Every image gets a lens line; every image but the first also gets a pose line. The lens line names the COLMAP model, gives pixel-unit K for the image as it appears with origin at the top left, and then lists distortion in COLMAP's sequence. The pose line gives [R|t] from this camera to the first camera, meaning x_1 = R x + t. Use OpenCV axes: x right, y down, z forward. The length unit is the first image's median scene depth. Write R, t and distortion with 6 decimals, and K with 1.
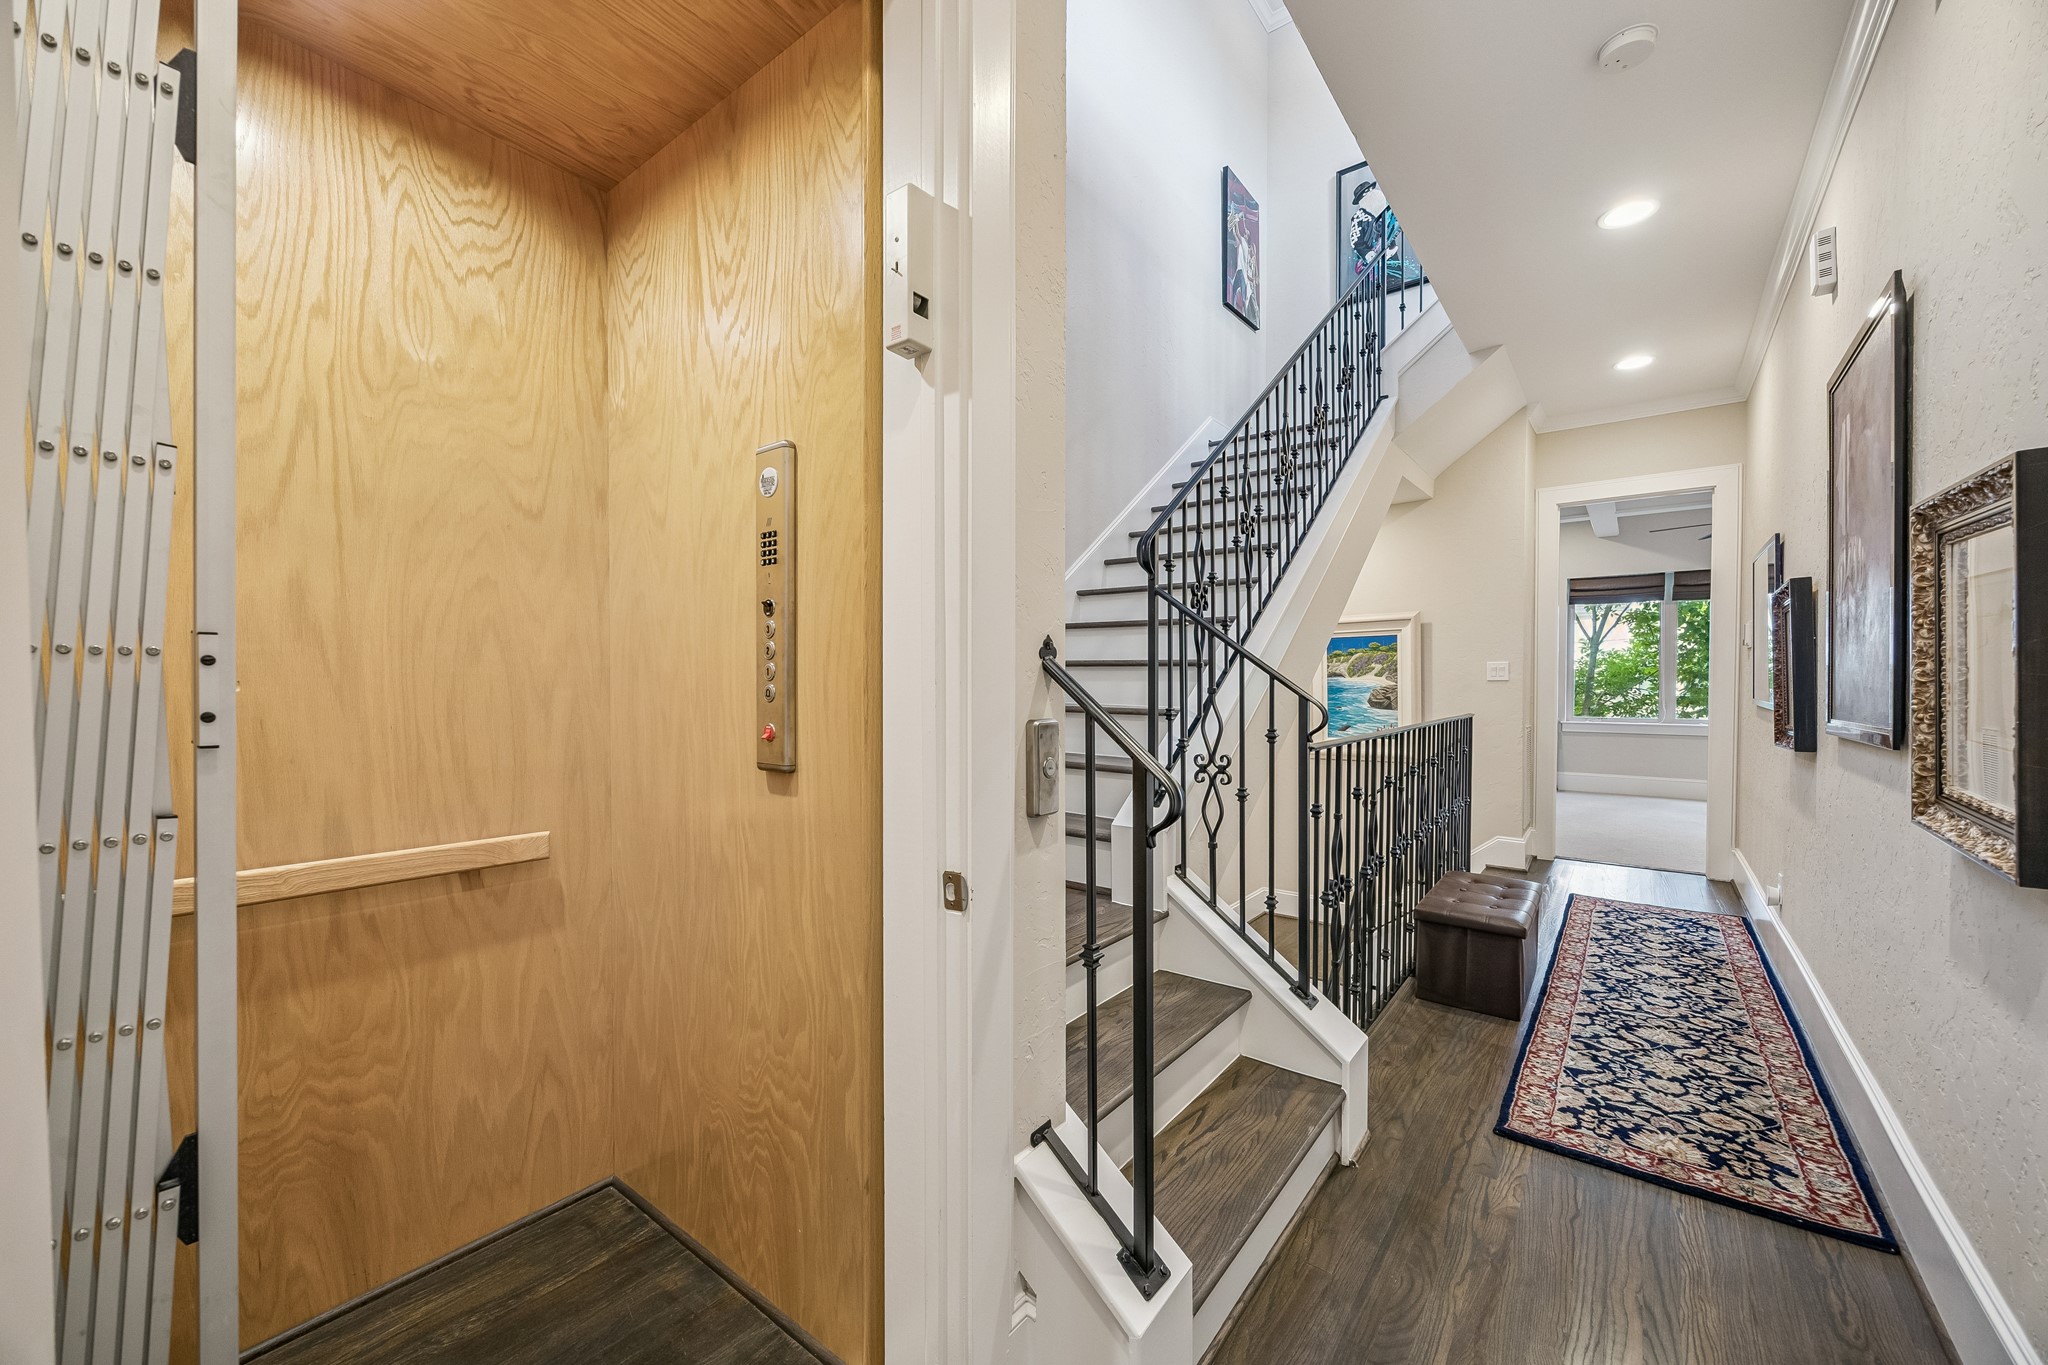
lens RADIAL K [[797.4, 0, 1030.0], [0, 797.4, 693.4], [0, 0, 1]] dist [-0.001908, -0.000081]
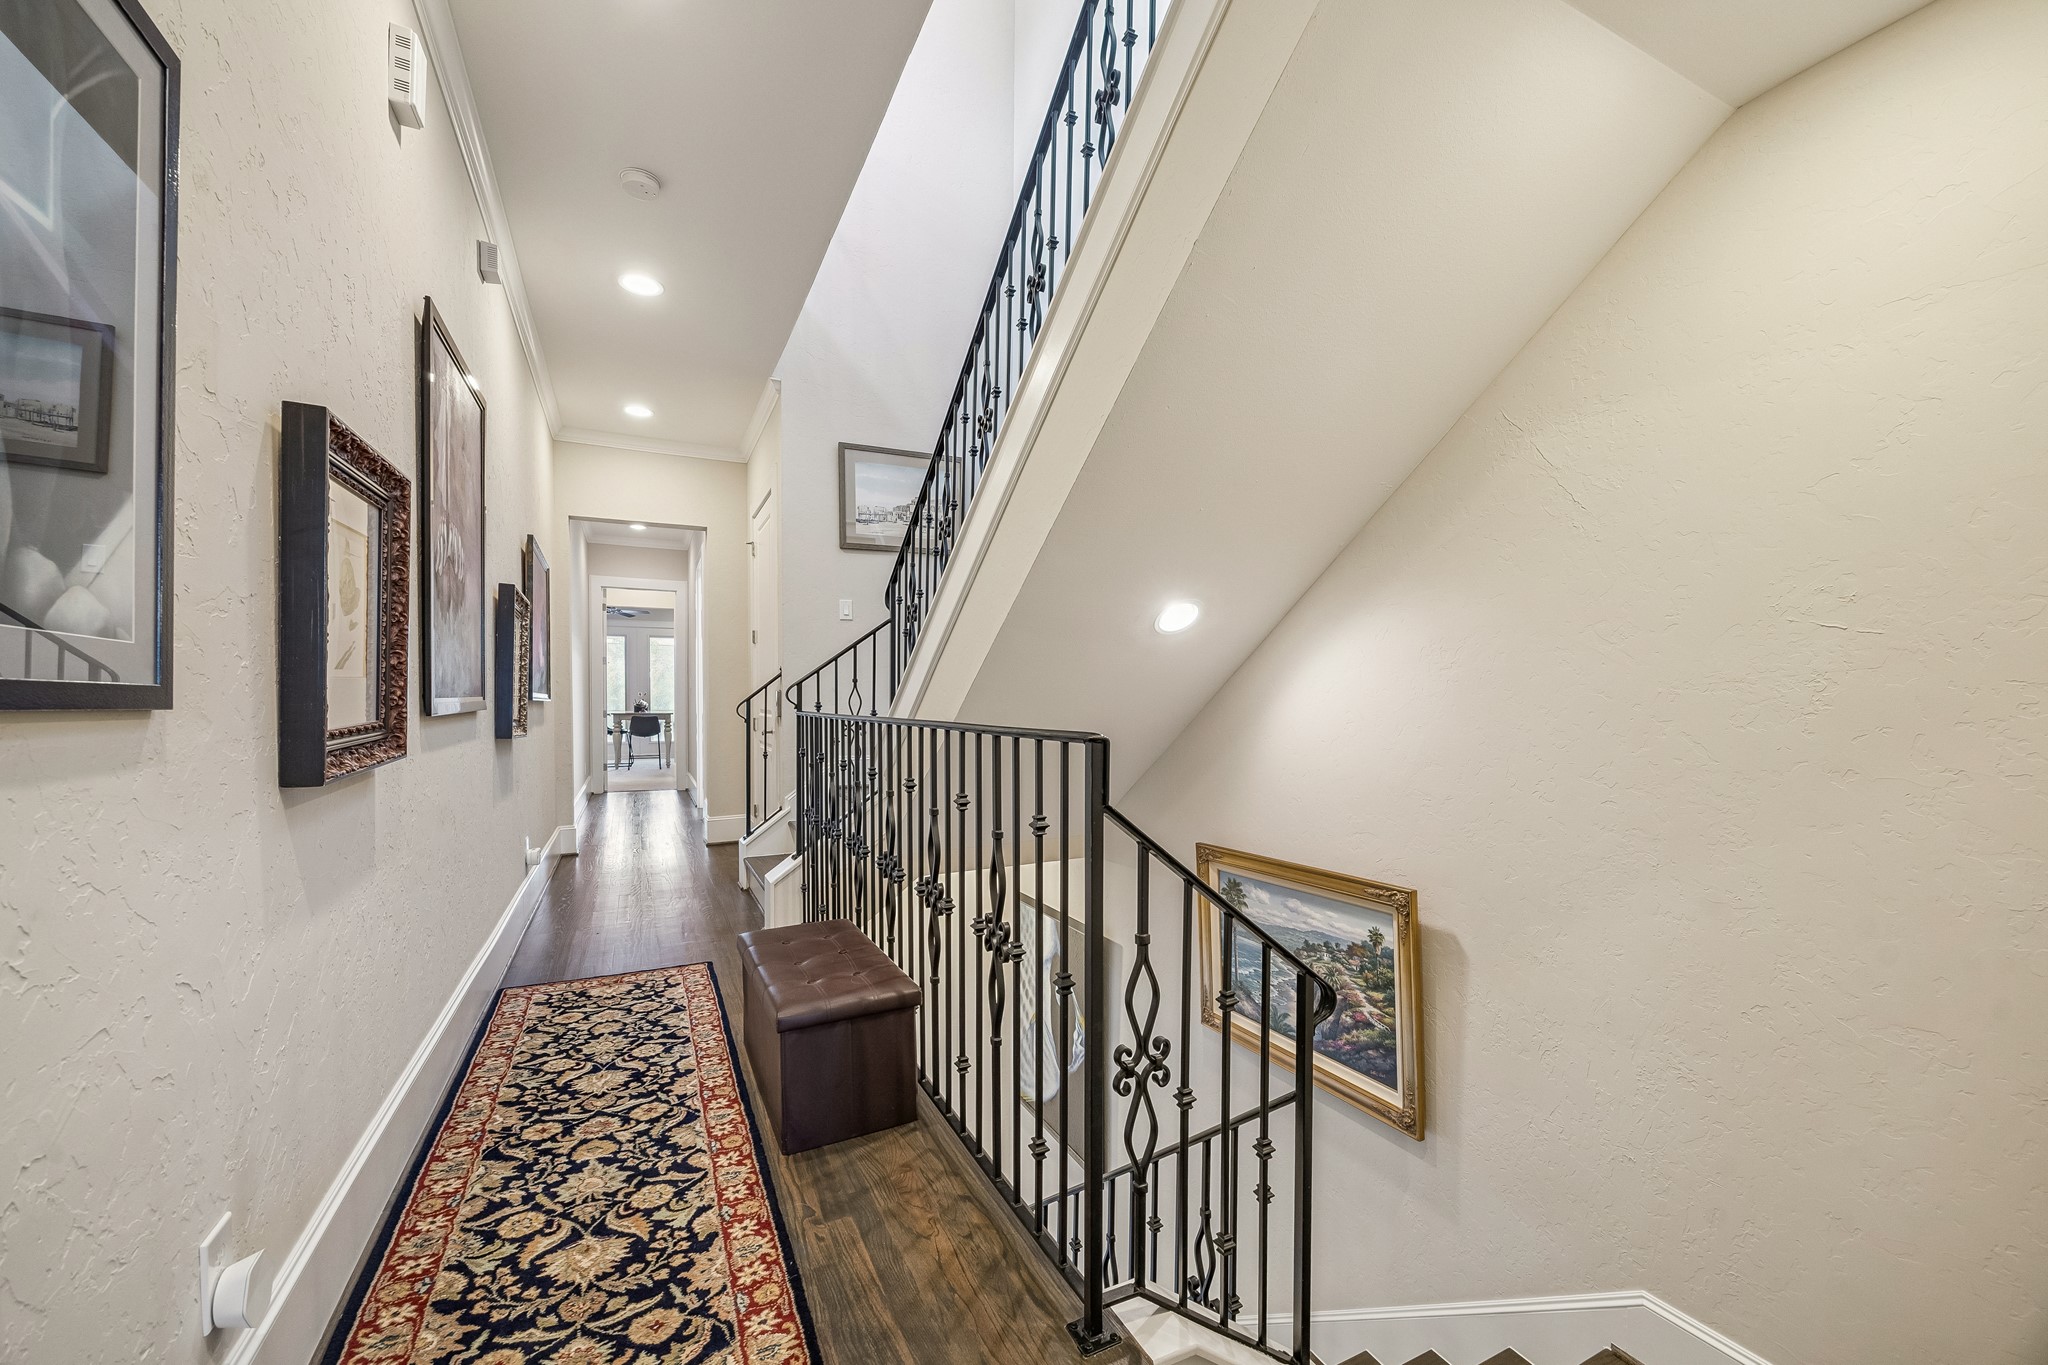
lens RADIAL K [[797.4, 0, 1031.7], [0, 797.4, 681.4], [0, 0, 1]] dist [-0.001908, -0.000081]
pose [[-0.442870, -0.026682, -0.896189, 1.402051], [-0.019513, 0.999607, -0.020118, 0.014536], [0.896373, 0.008578, -0.443217, 1.834416]]
